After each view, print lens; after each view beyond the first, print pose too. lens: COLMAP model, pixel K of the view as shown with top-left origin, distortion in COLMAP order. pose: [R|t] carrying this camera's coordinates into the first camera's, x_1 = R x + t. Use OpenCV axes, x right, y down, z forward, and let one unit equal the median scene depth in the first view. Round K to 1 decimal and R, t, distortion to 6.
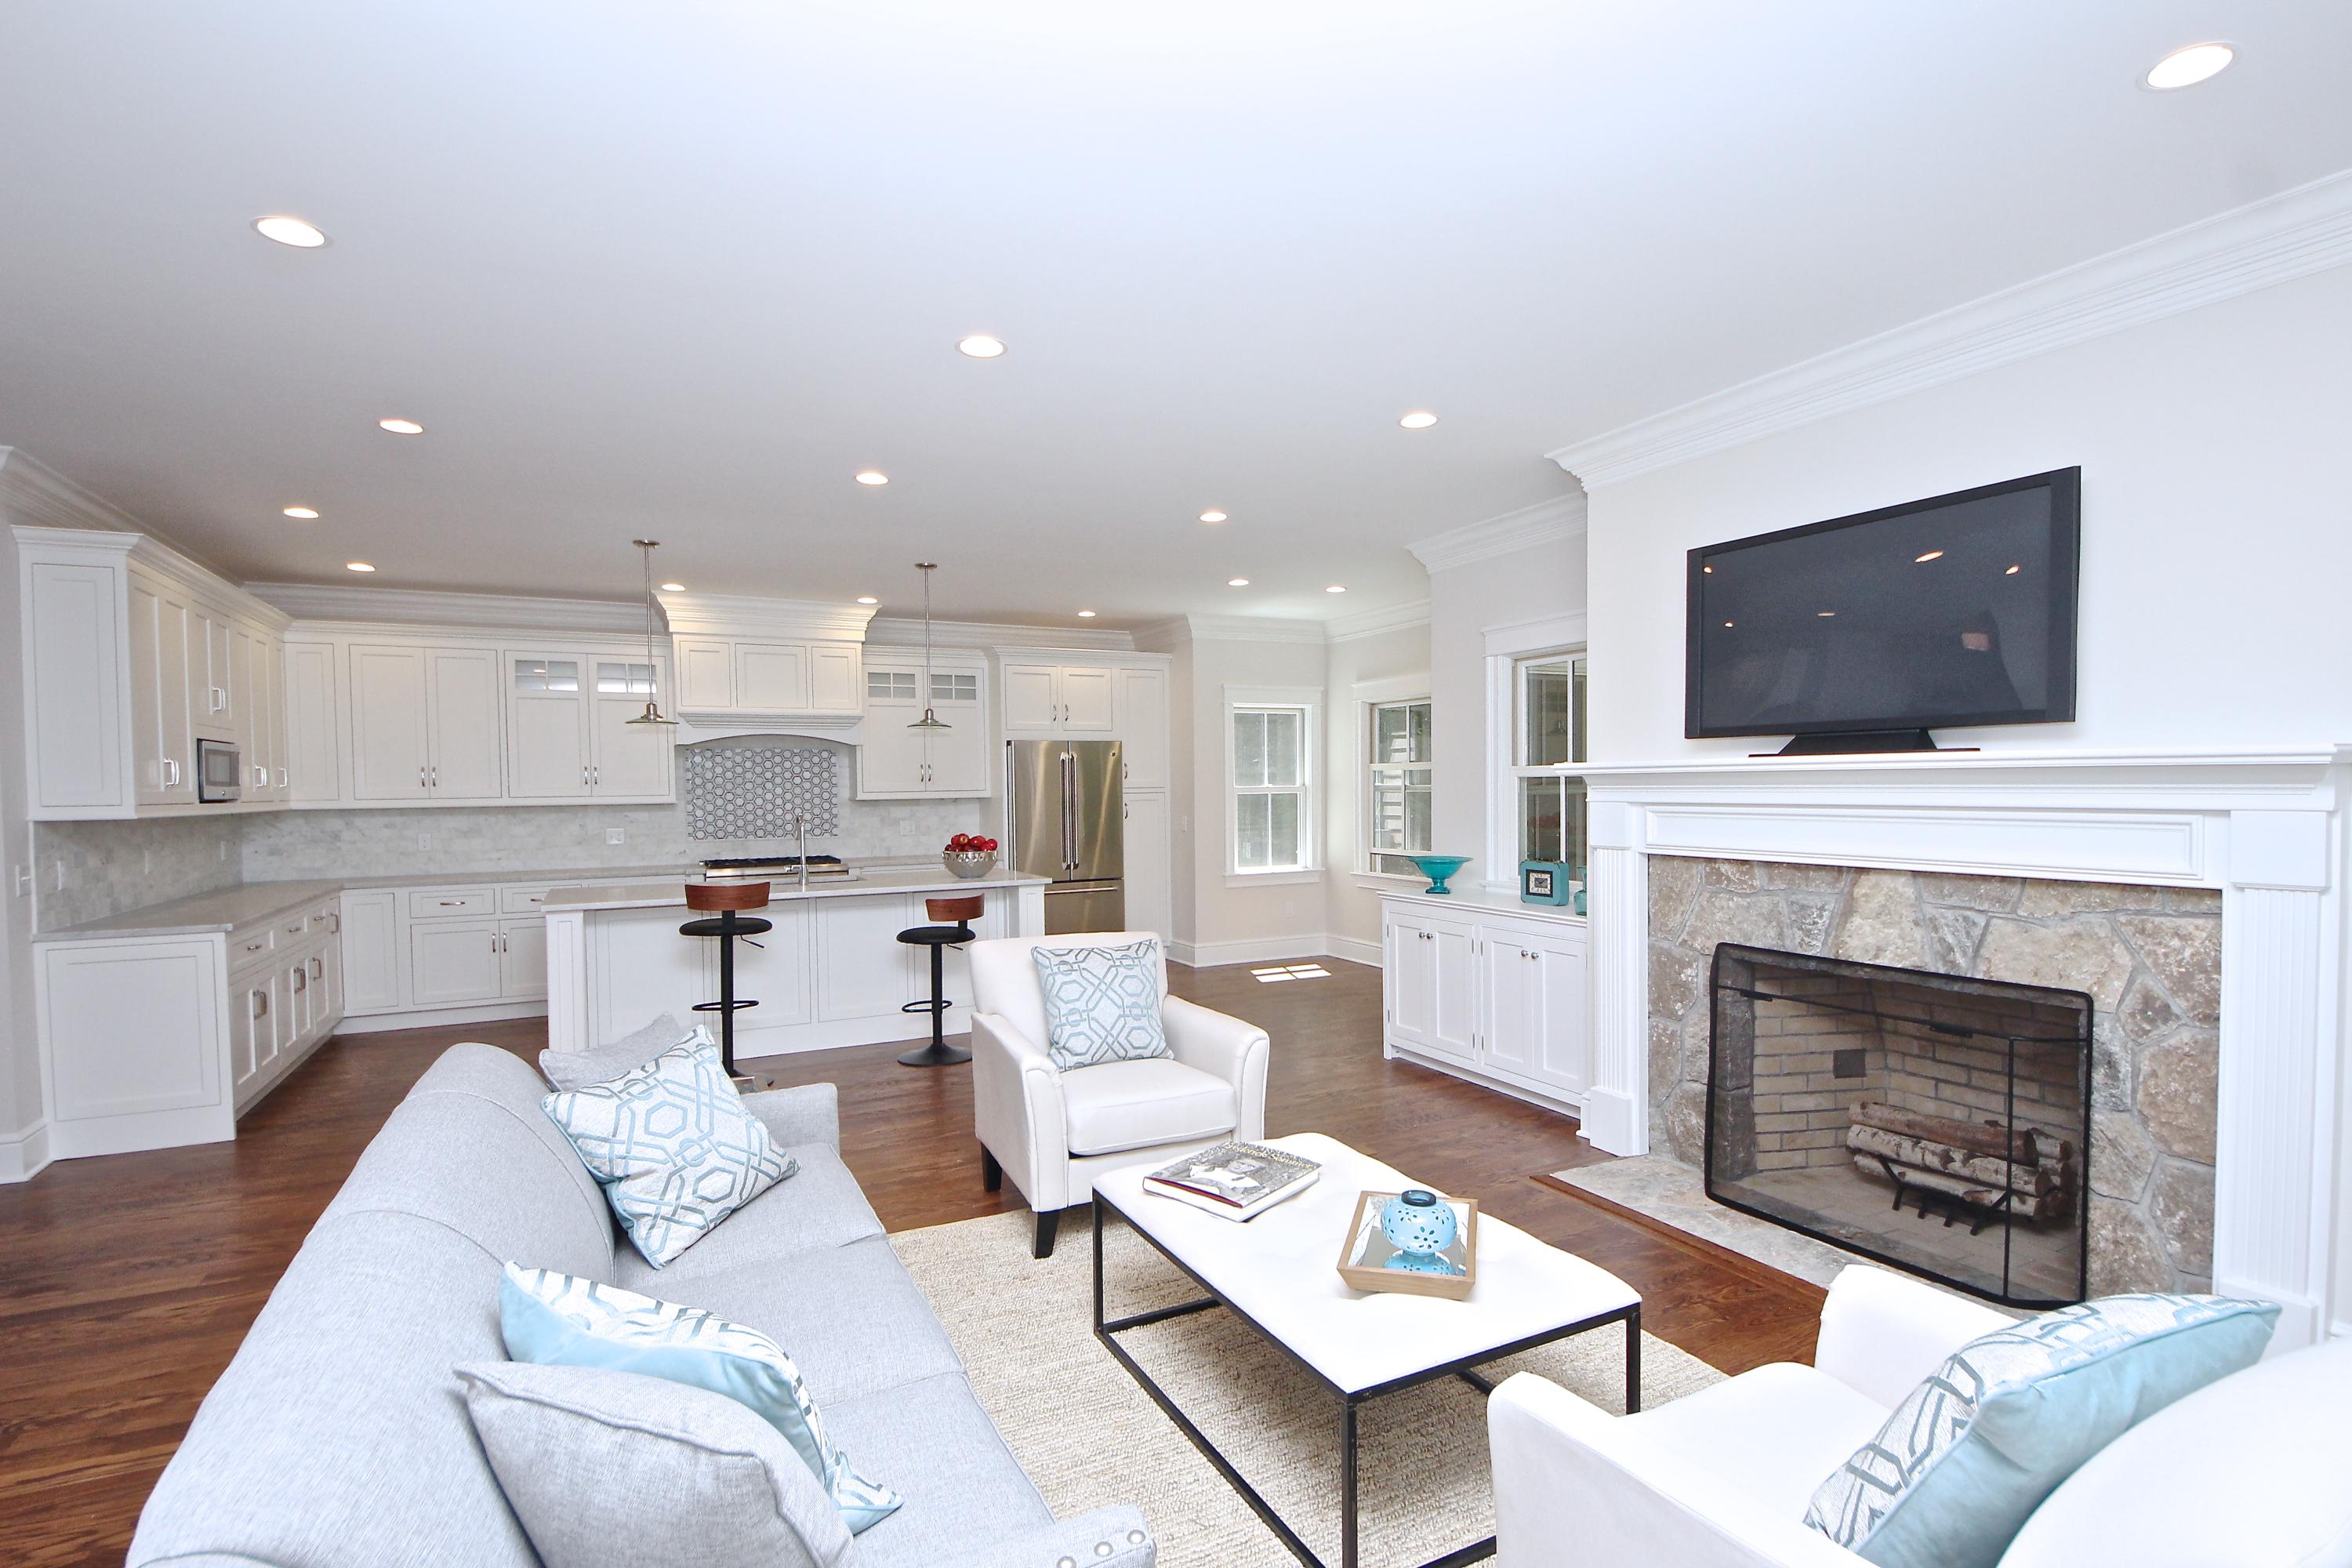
lens RADIAL K [[1128.8, 0, 1164.4], [0, 1128.8, 800.4], [0, 0, 1]] dist [0.000127, -0.016462]
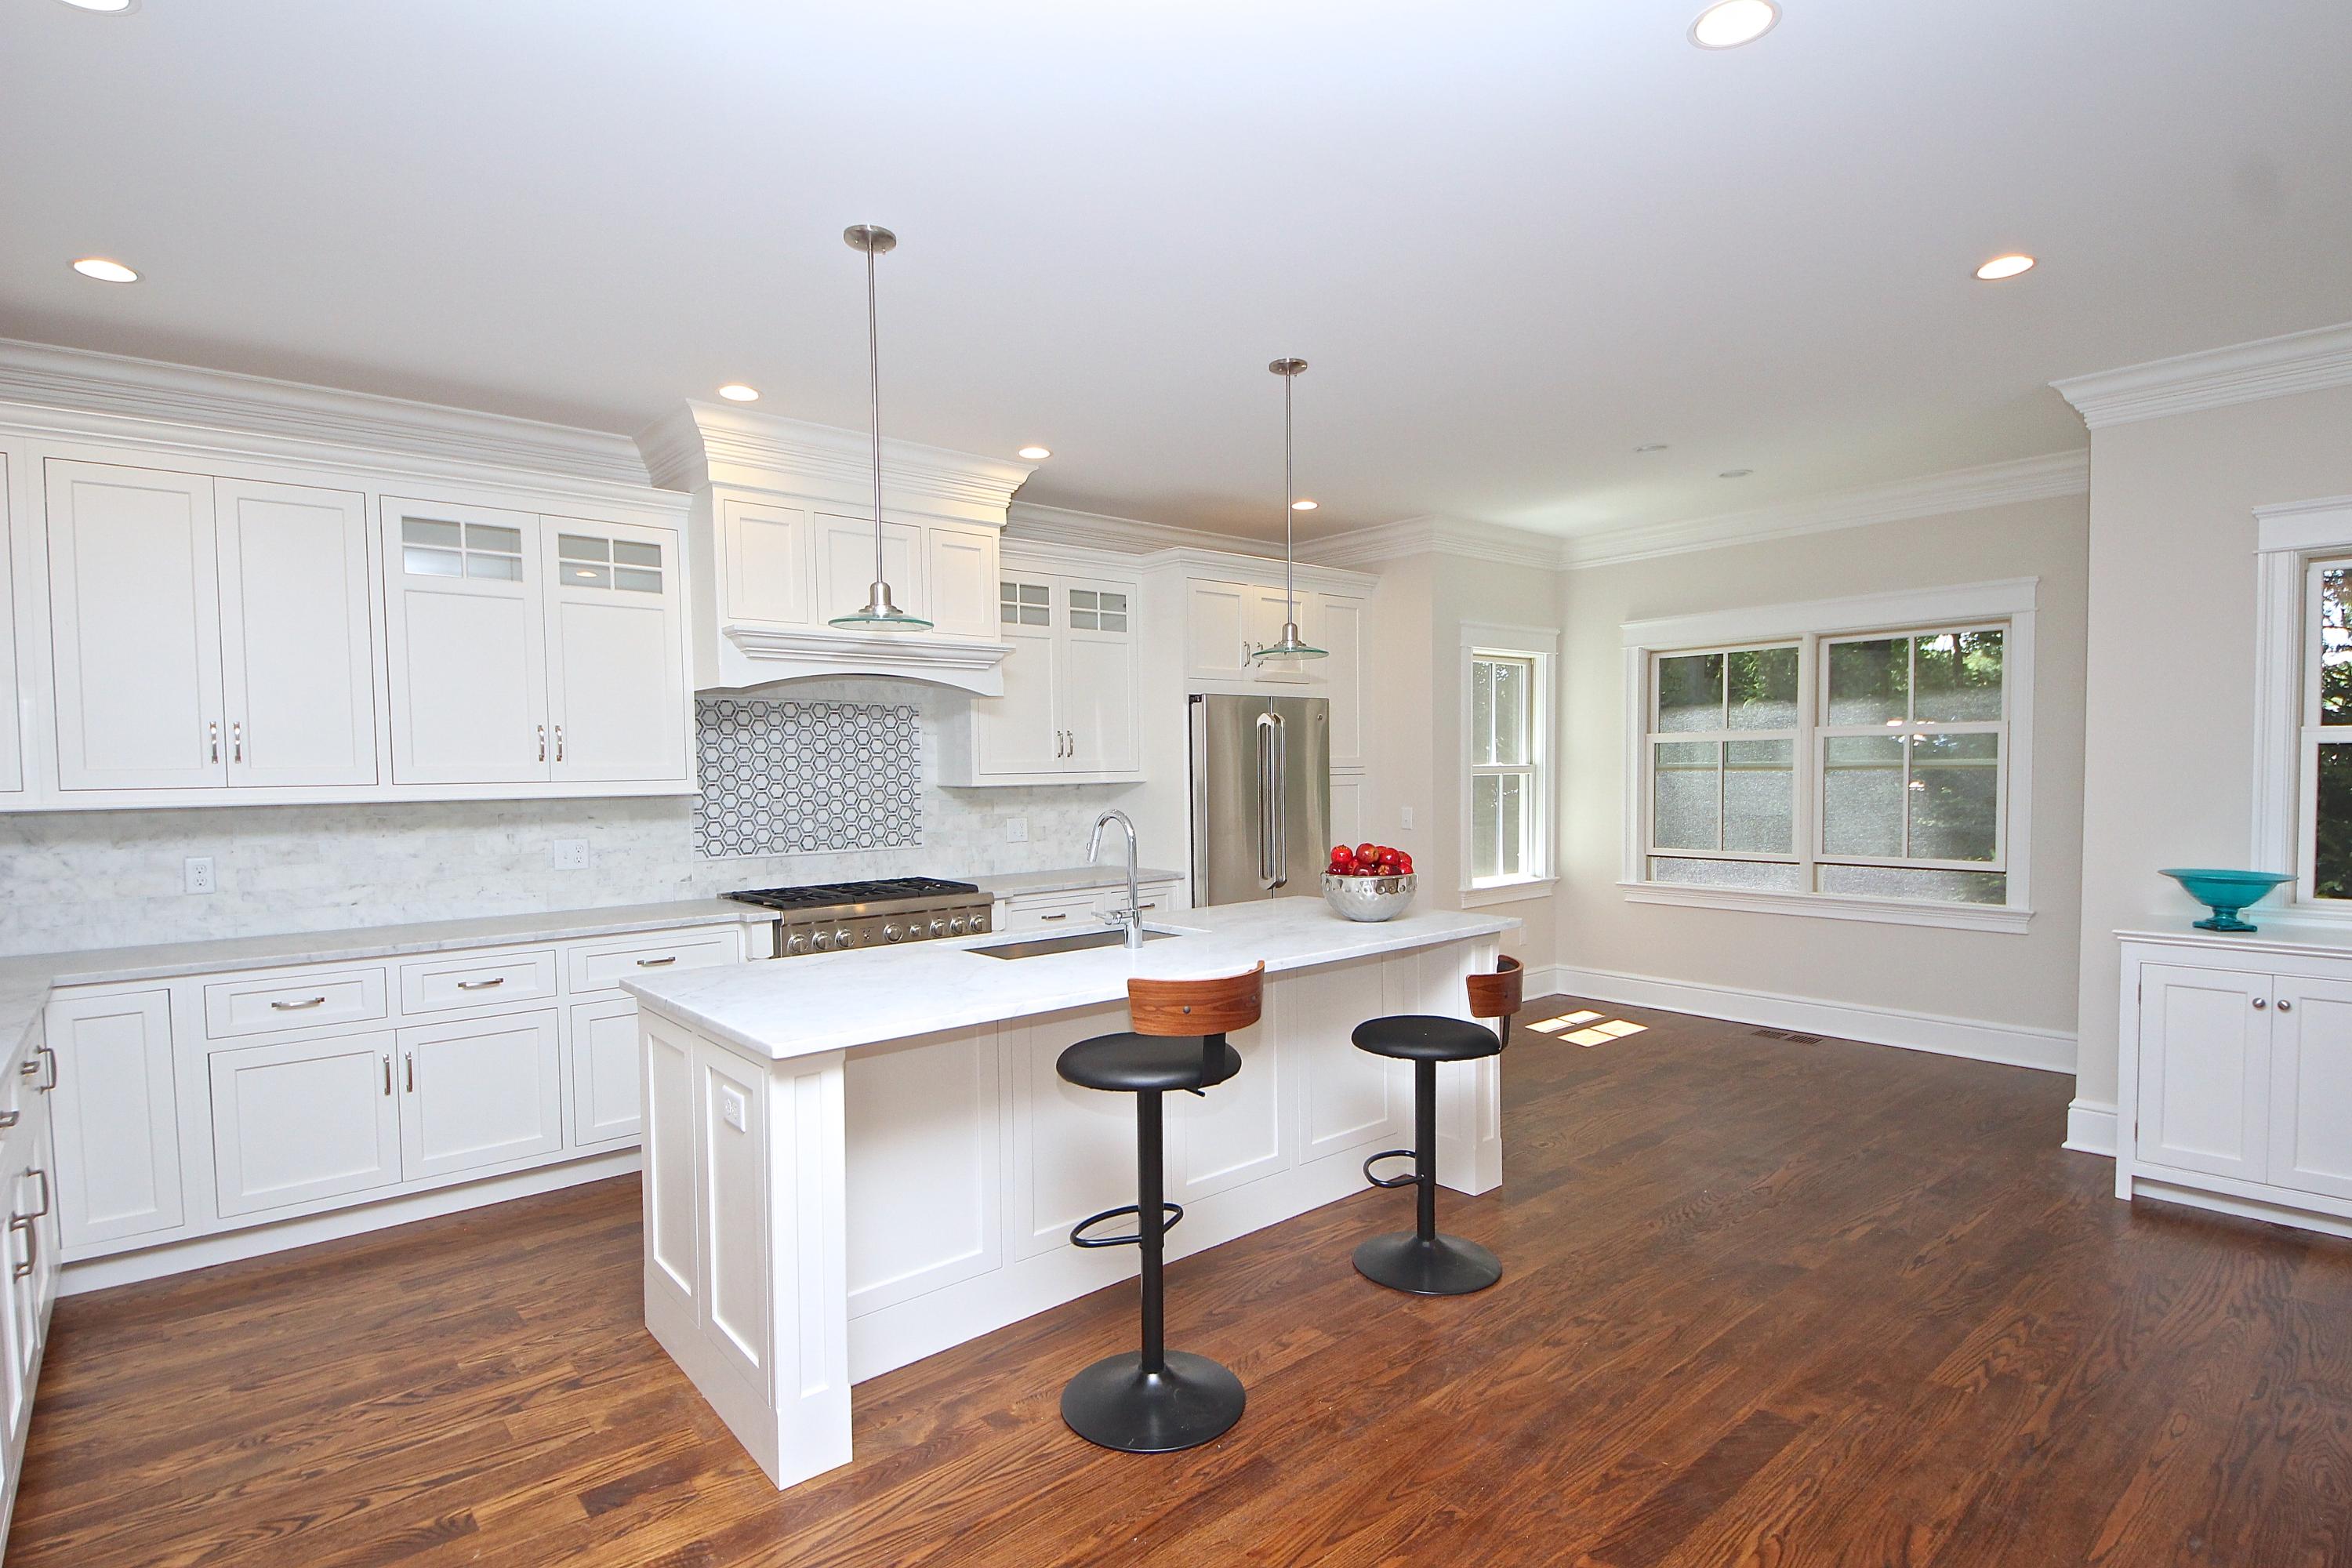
lens RADIAL K [[1189.6, 0, 1173.7], [0, 1189.6, 807.1], [0, 0, 1]] dist [0.001364, -0.015861]
pose [[0.970417, -0.009265, 0.241257, -0.351644], [0.005080, 0.999826, 0.017965, -0.000441], [-0.241381, -0.016208, 0.970295, 0.373746]]
